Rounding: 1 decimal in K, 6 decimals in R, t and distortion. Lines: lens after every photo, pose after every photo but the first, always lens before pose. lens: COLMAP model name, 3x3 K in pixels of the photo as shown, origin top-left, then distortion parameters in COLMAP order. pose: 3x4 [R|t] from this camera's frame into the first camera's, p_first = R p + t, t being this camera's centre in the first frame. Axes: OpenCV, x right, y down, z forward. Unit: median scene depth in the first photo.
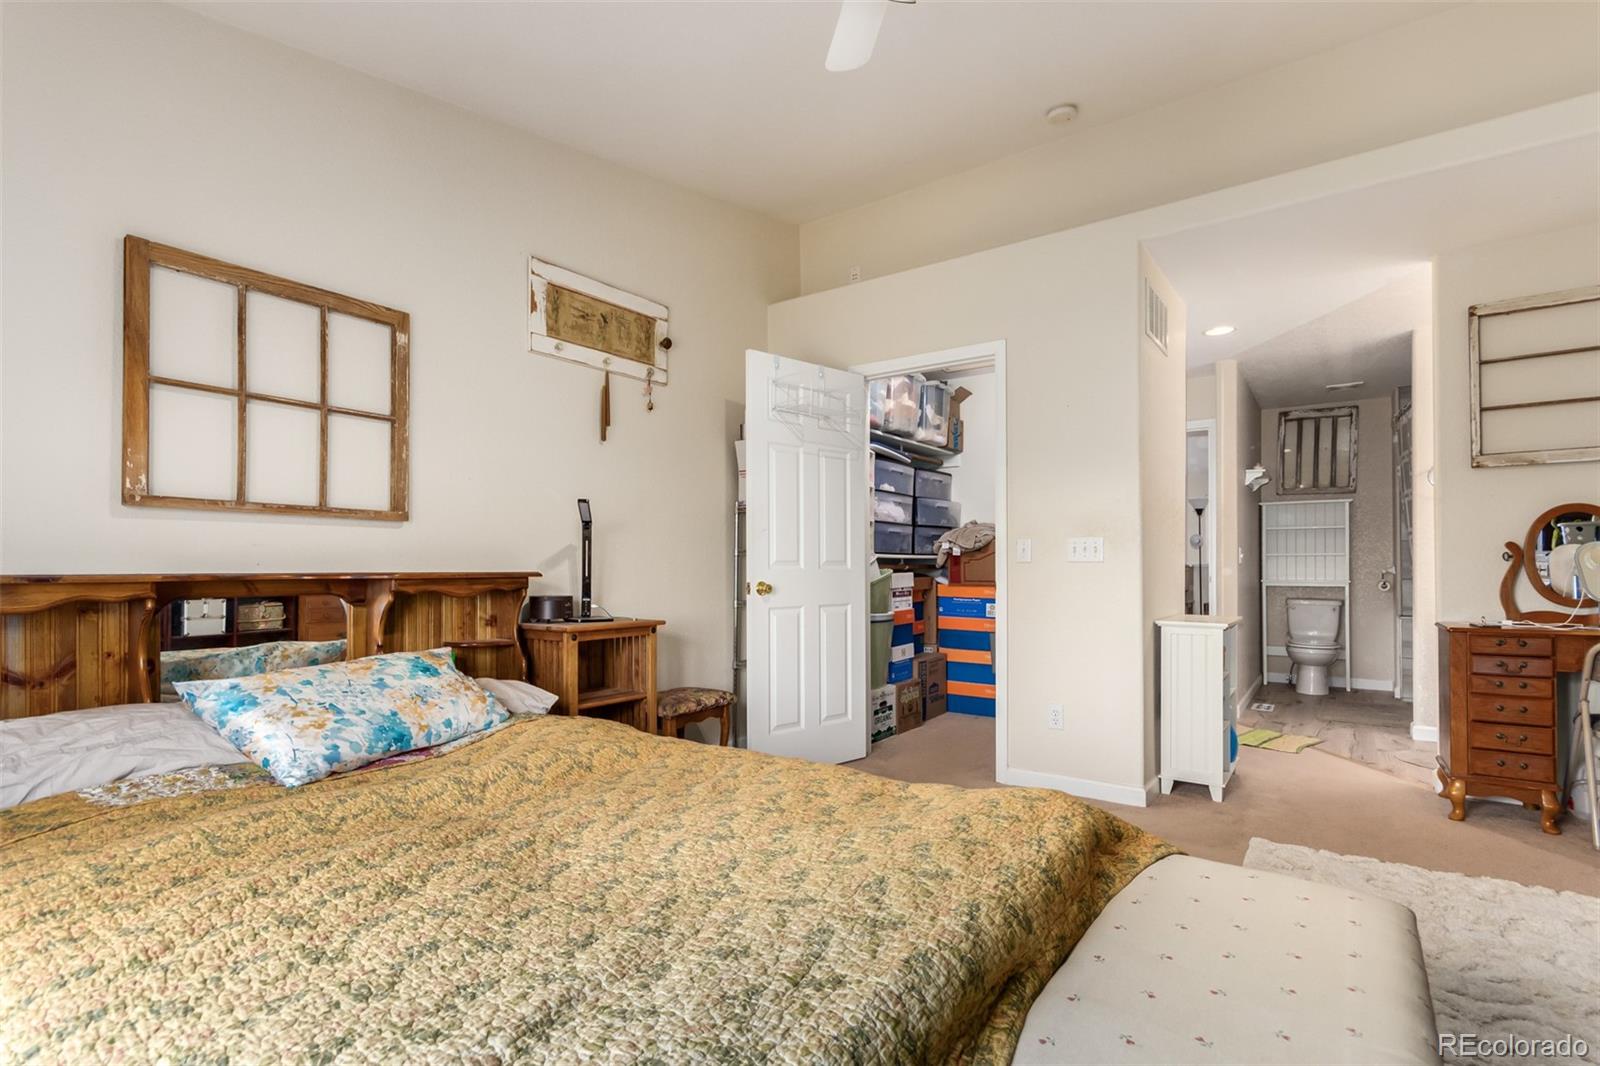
lens RADIAL K [[758.4, 0, 785.5], [0, 758.4, 570.7], [0, 0, 1]] dist [0.004411, -0.000652]
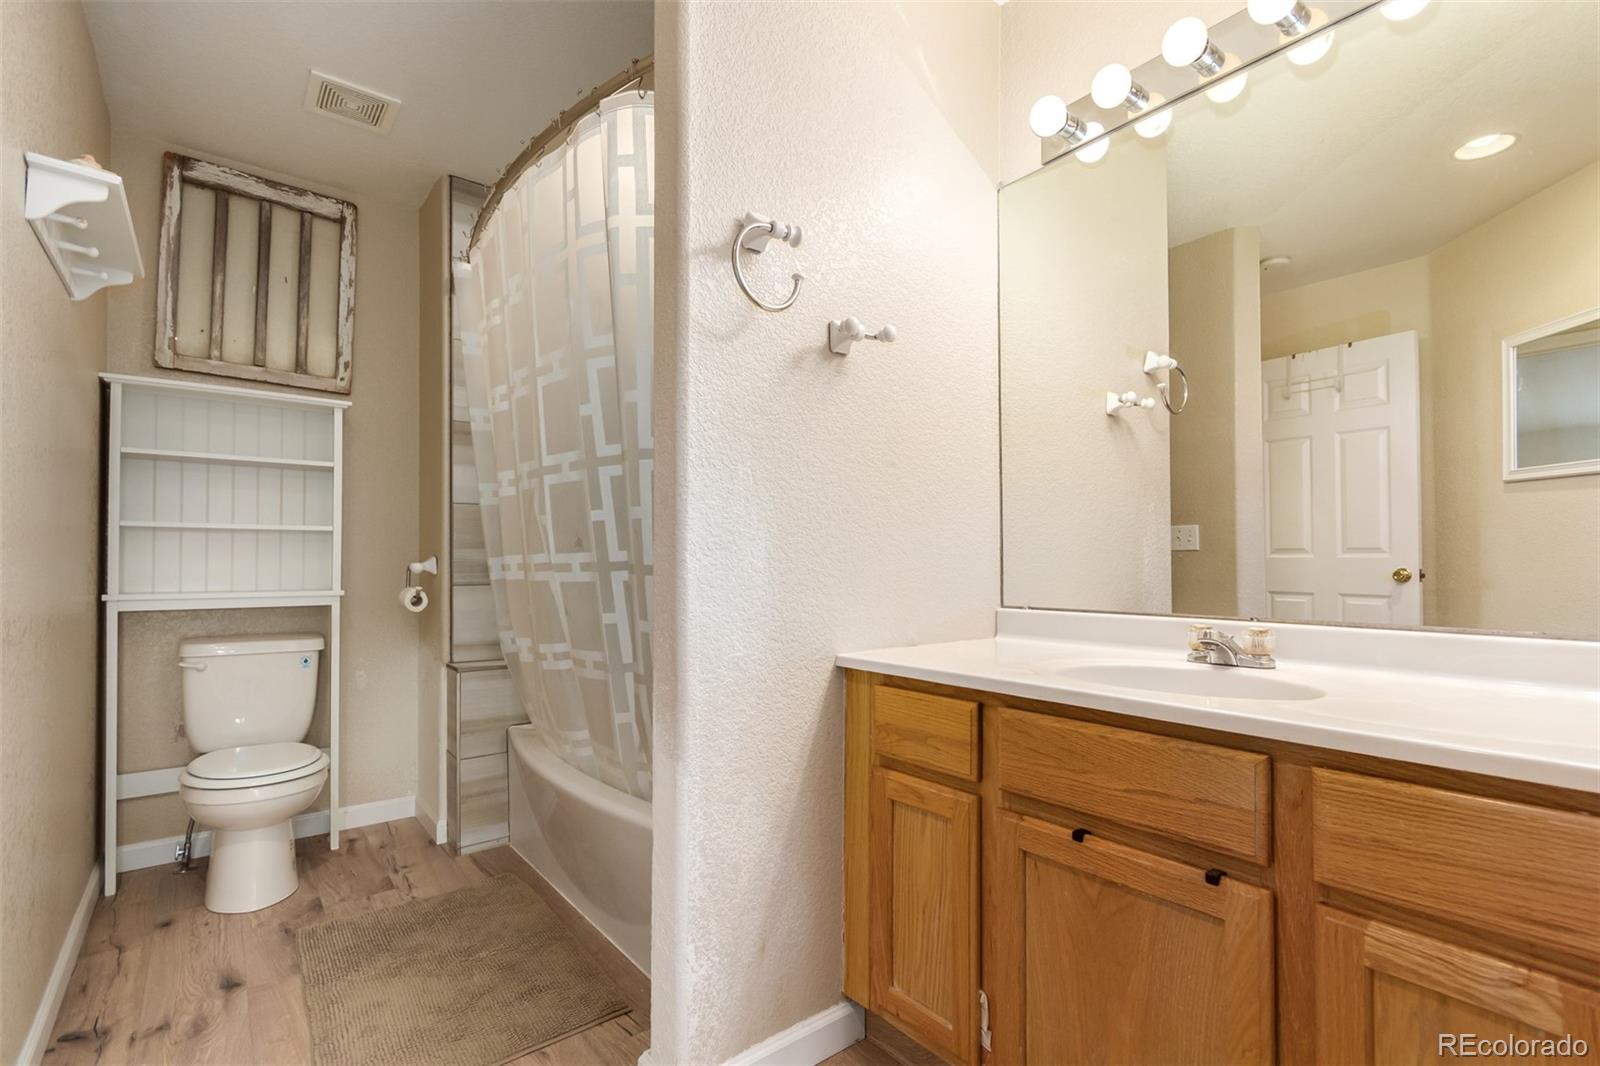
lens RADIAL K [[758.4, 0, 825.6], [0, 758.4, 560.1], [0, 0, 1]] dist [0.004411, -0.000652]
pose [[0.274113, 0.008755, 0.961657, 0.386199], [-0.001818, 0.999961, -0.008586, -0.001116], [-0.961696, 0.000605, 0.274119, 0.593209]]
